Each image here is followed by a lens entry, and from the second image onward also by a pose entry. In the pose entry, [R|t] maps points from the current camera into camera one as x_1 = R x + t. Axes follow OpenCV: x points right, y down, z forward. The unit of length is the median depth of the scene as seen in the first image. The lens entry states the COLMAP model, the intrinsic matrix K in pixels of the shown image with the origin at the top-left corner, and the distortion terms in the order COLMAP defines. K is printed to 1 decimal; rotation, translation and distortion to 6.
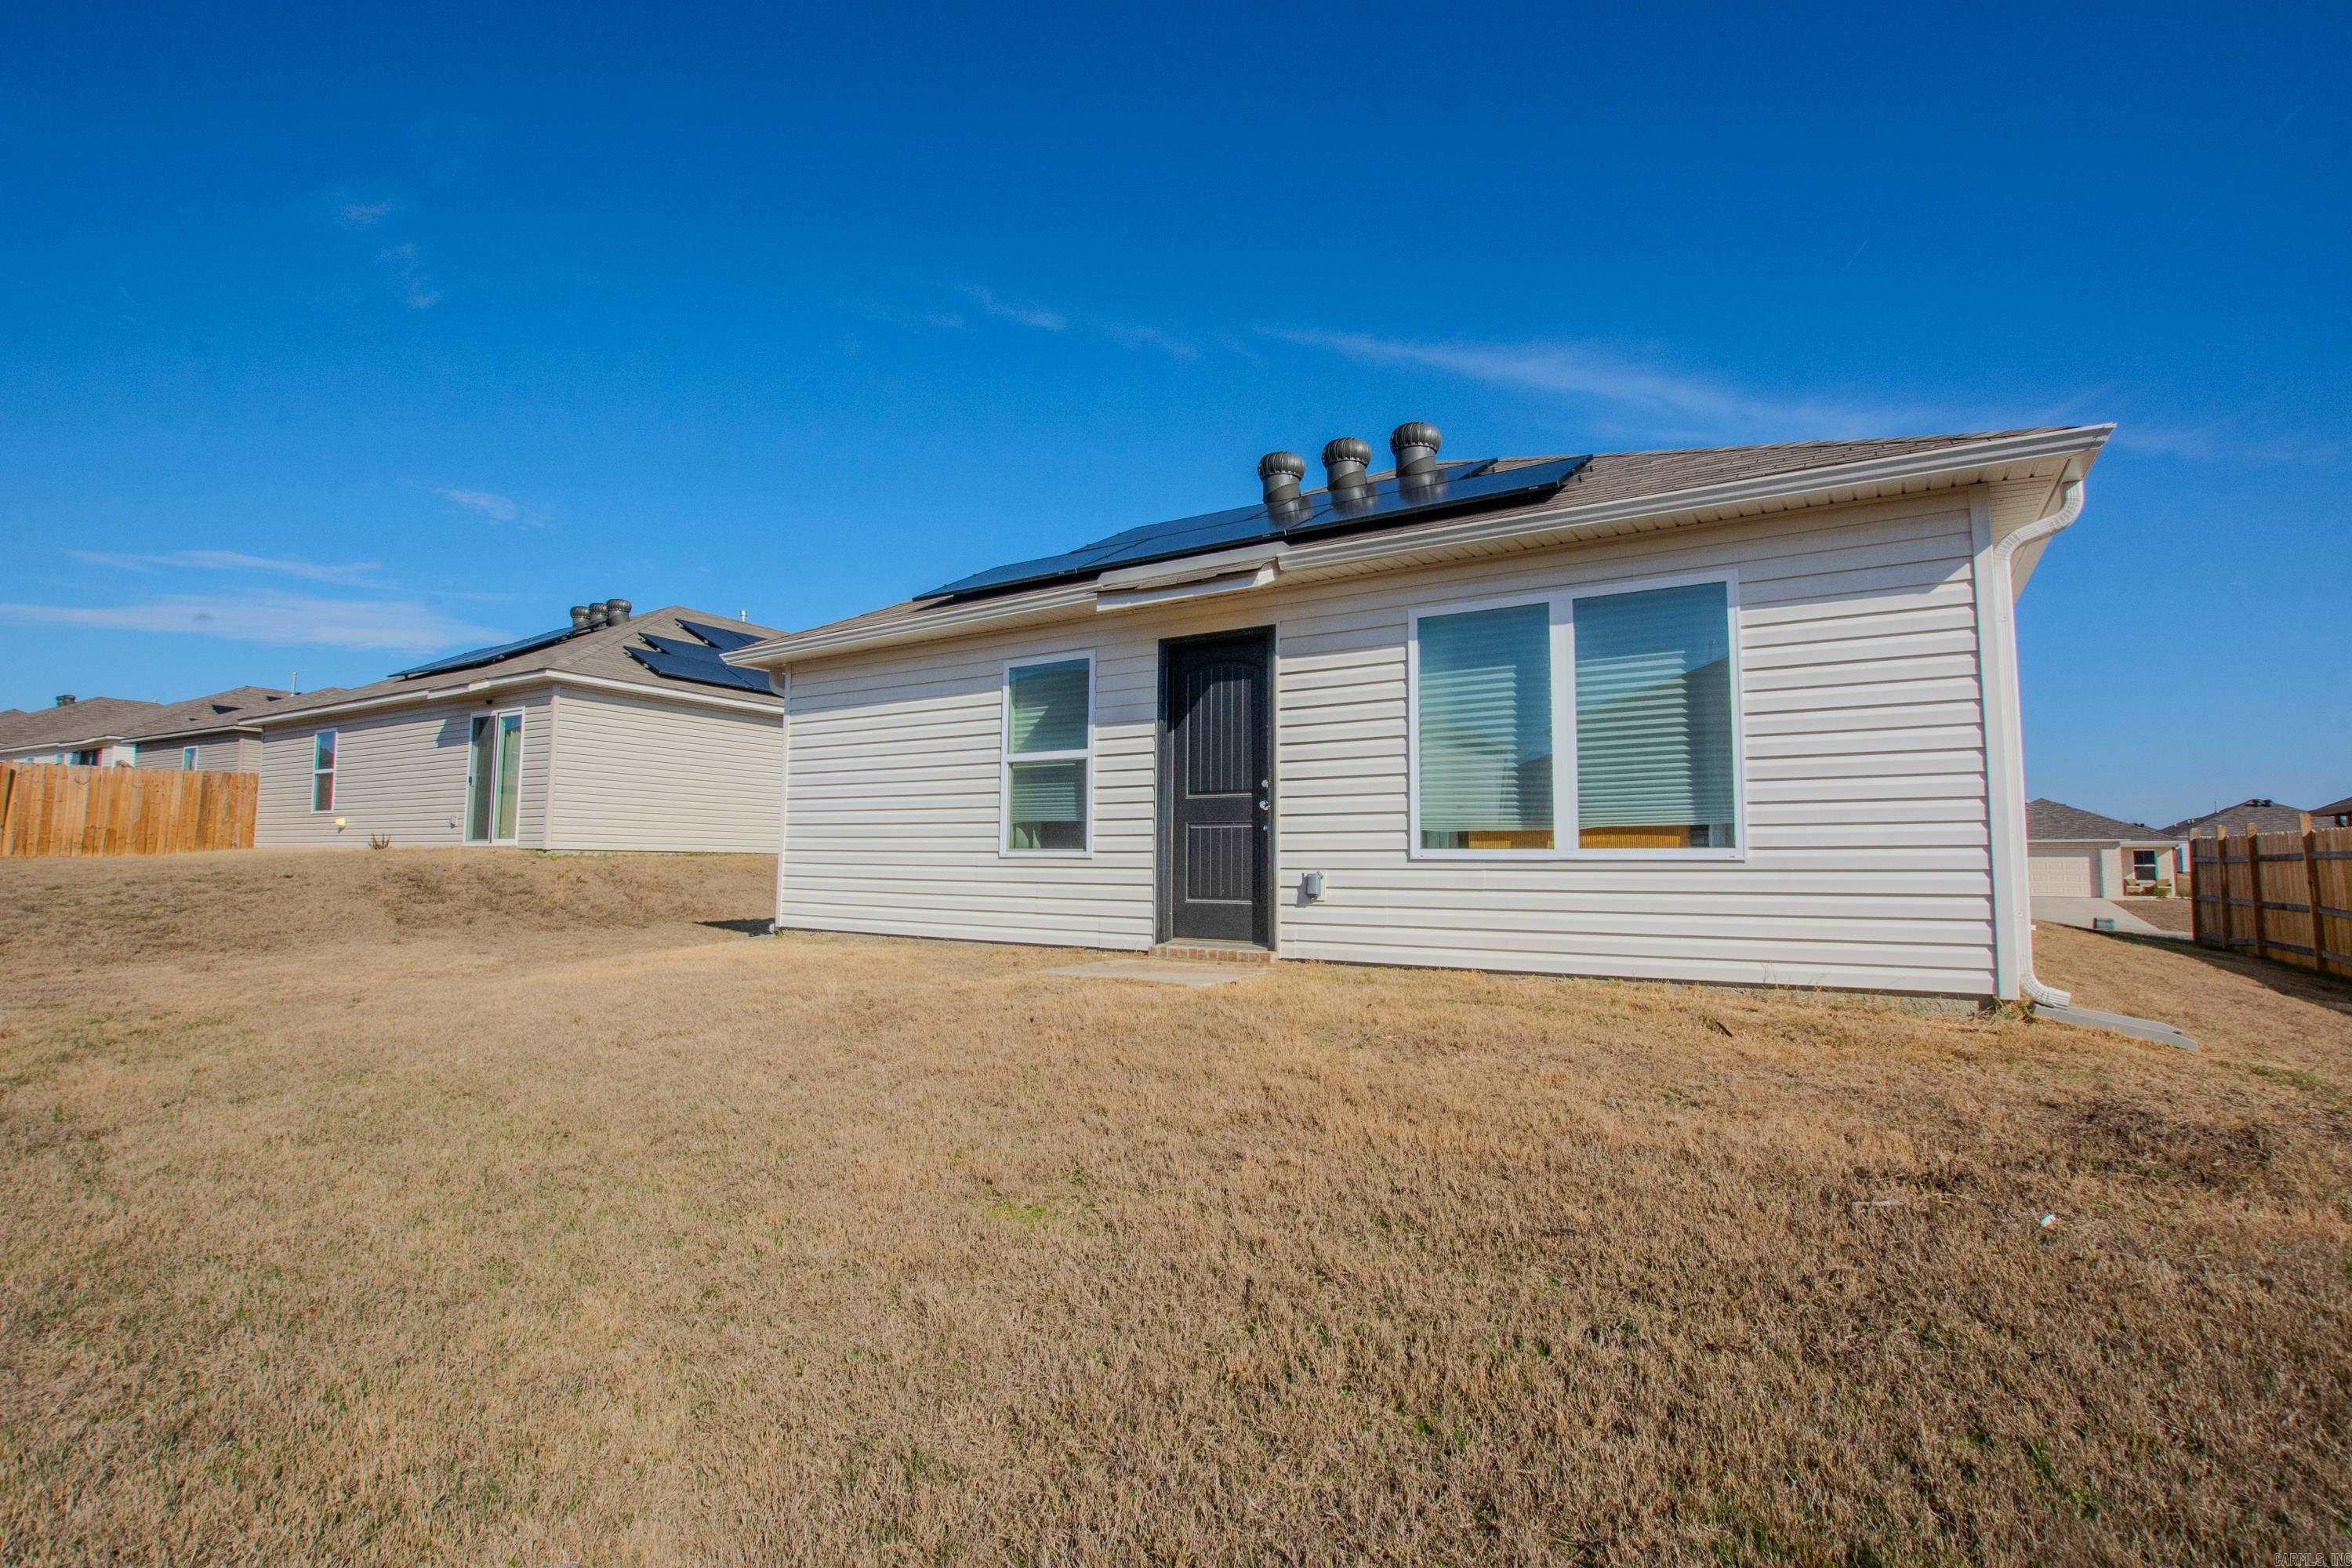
lens RADIAL K [[1076.7, 0, 1183.0], [0, 1076.7, 775.4], [0, 0, 1]] dist [-0.023665, 0.000391]
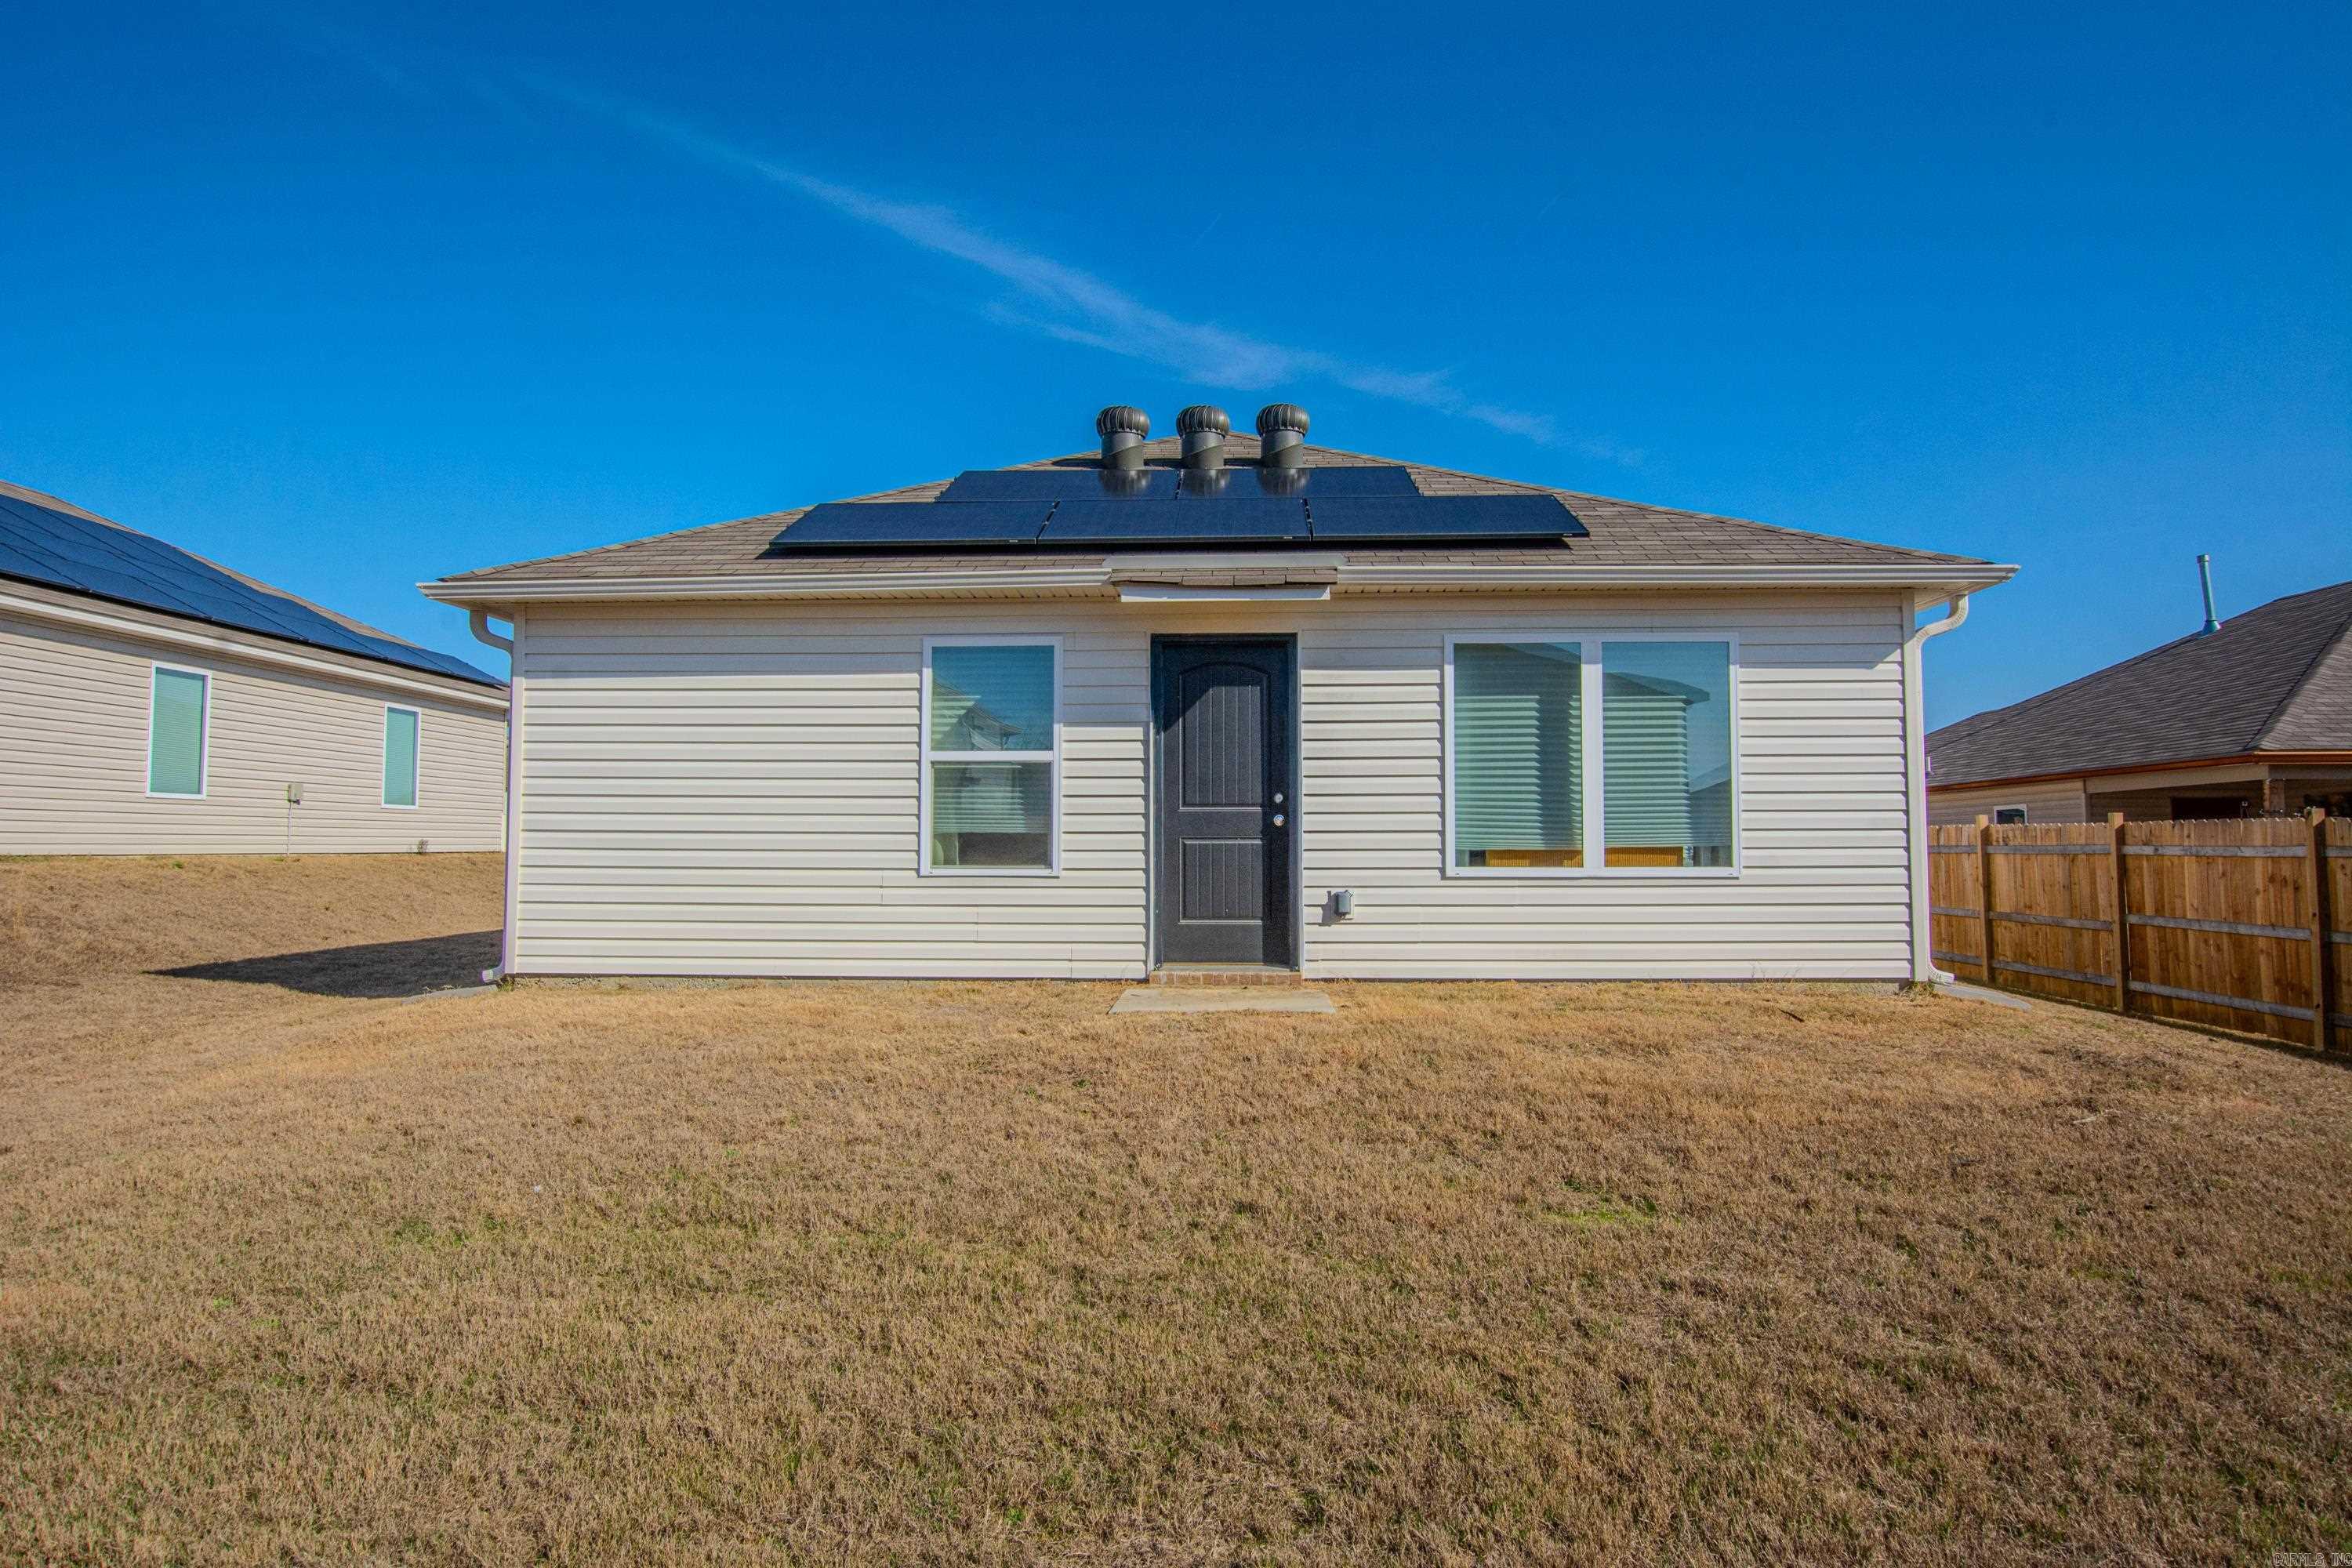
lens RADIAL K [[1325.8, 0, 1170.8], [0, 1325.8, 772.6], [0, 0, 1]] dist [-0.011530, -0.000318]
pose [[0.863609, 0.015964, 0.503909, -0.604730], [-0.034664, 0.999013, 0.027759, -0.044562], [-0.502968, -0.041441, 0.863311, 0.031817]]
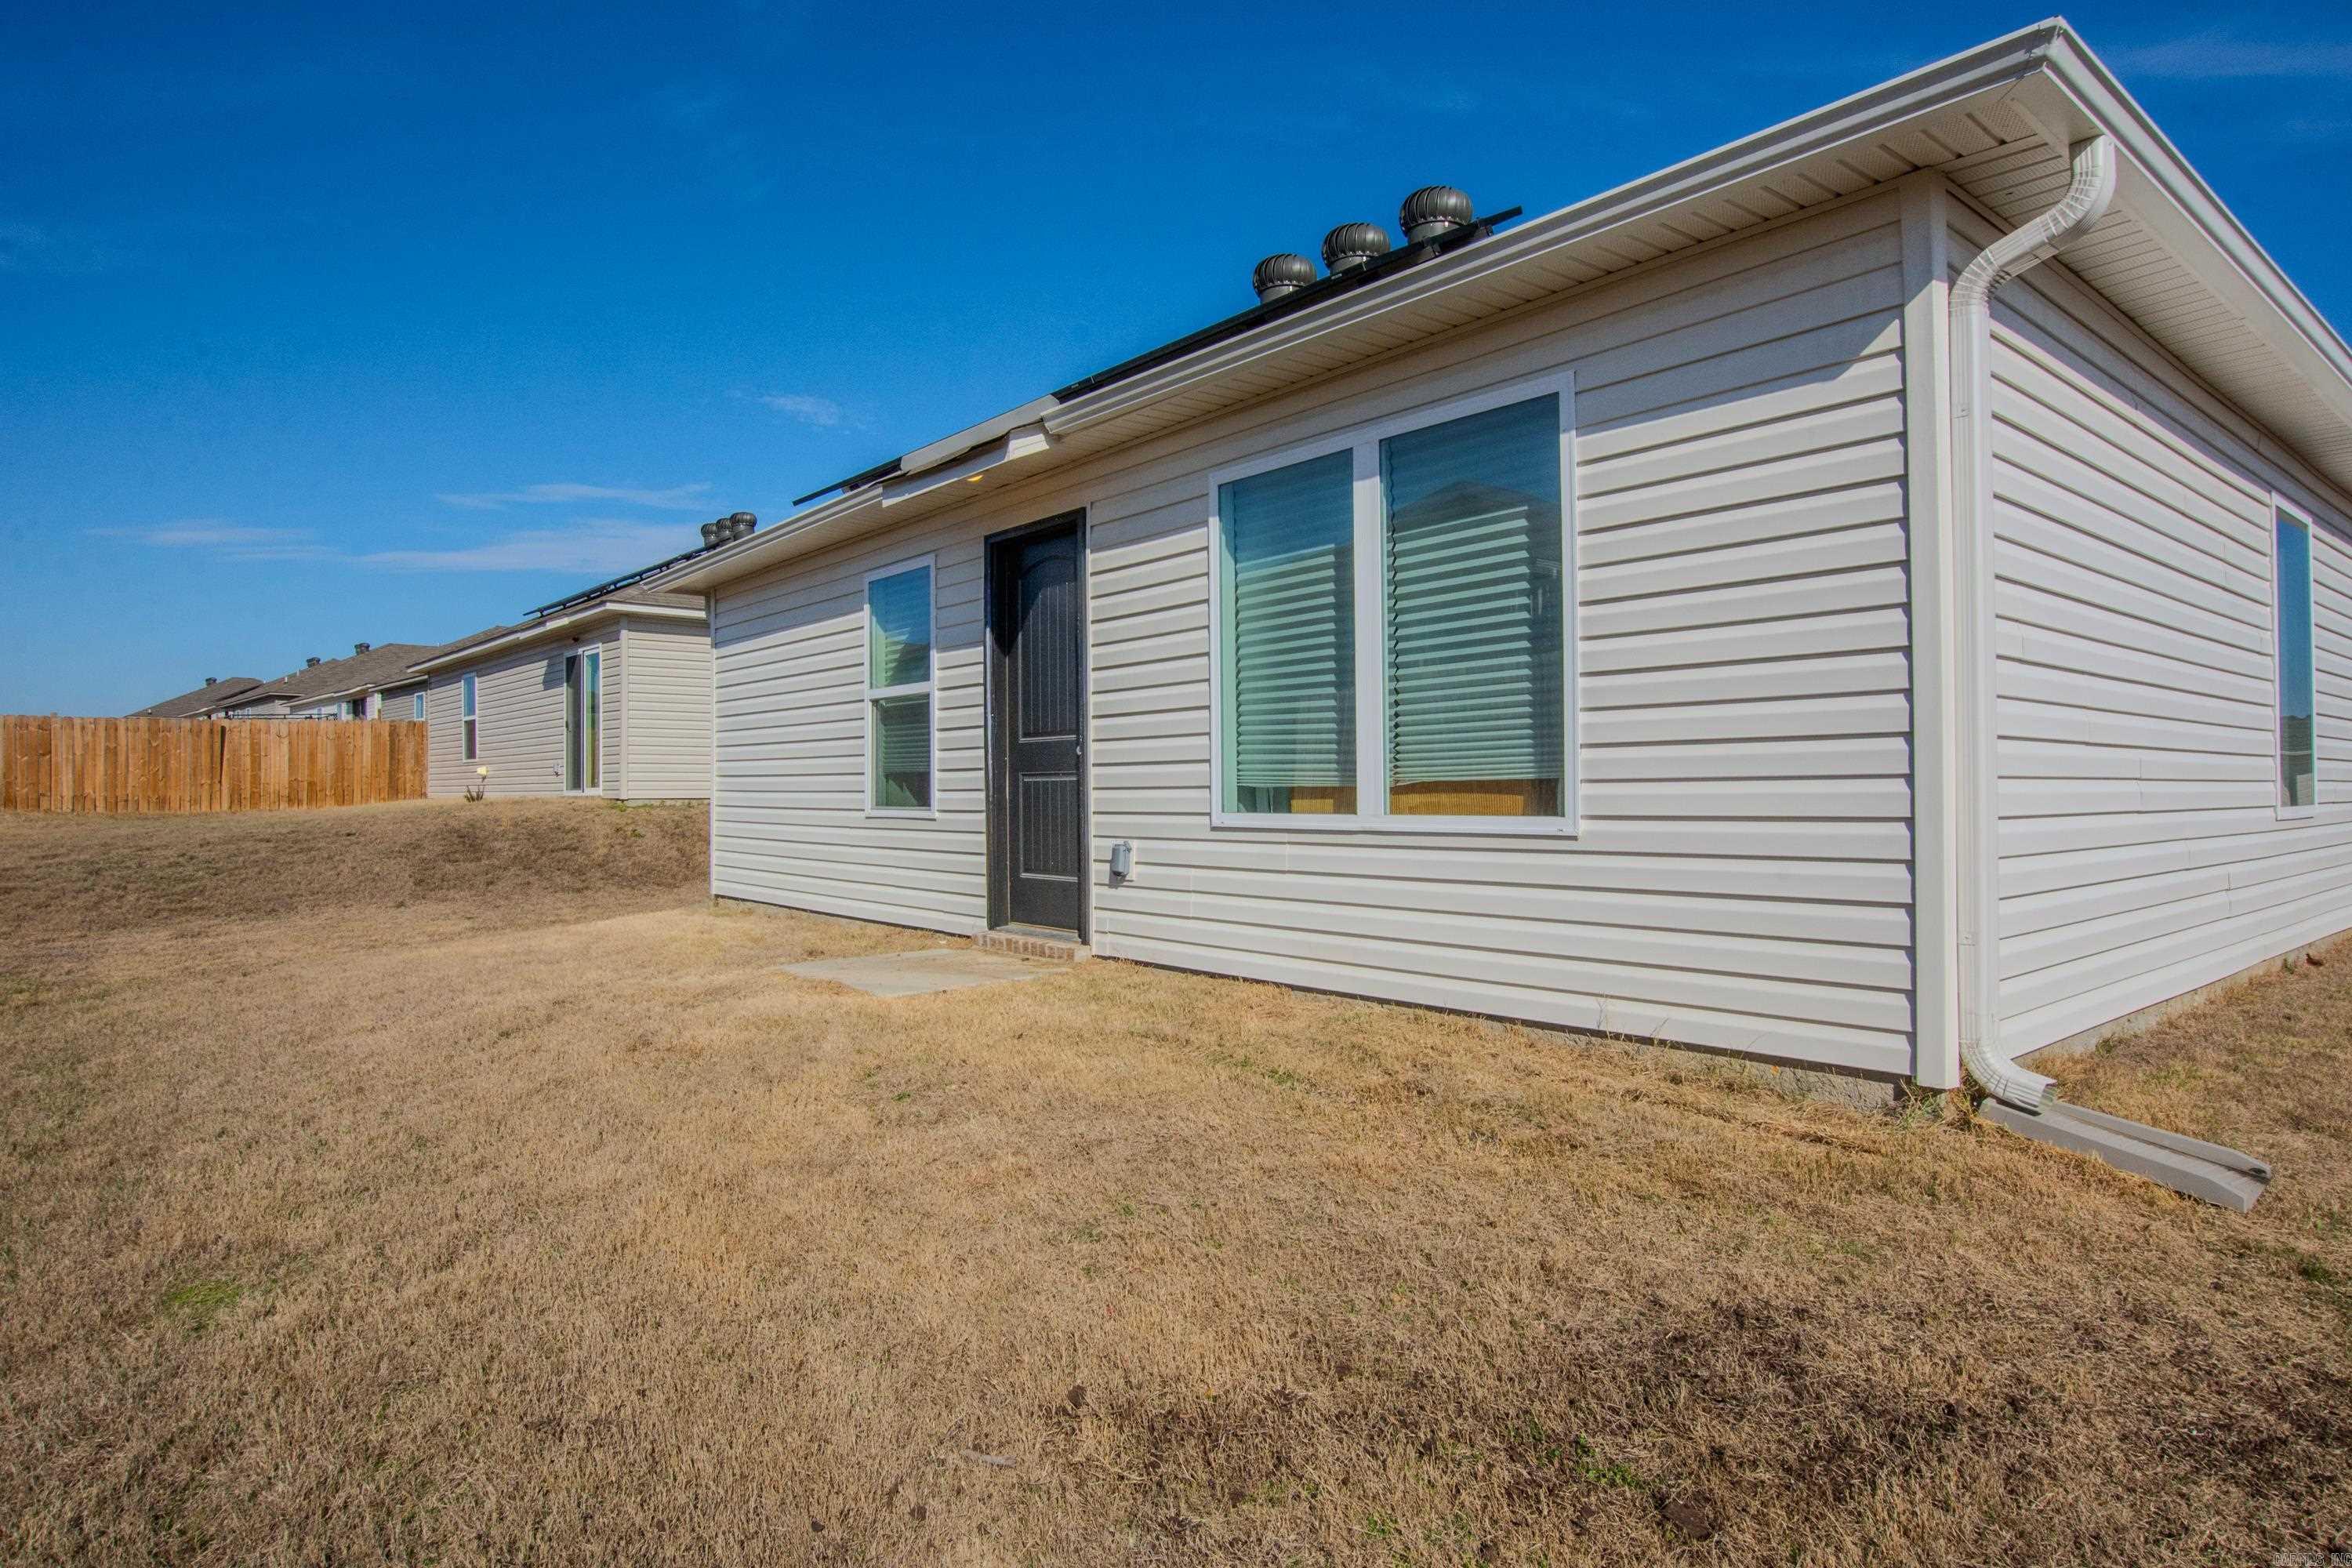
lens RADIAL K [[1325.8, 0, 1170.8], [0, 1325.8, 772.6], [0, 0, 1]] dist [-0.011530, -0.000318]
pose [[0.951347, -0.018184, -0.307586, 0.417089], [0.039457, 0.997228, 0.063081, -0.013338], [0.305586, -0.072149, 0.949427, 0.141922]]
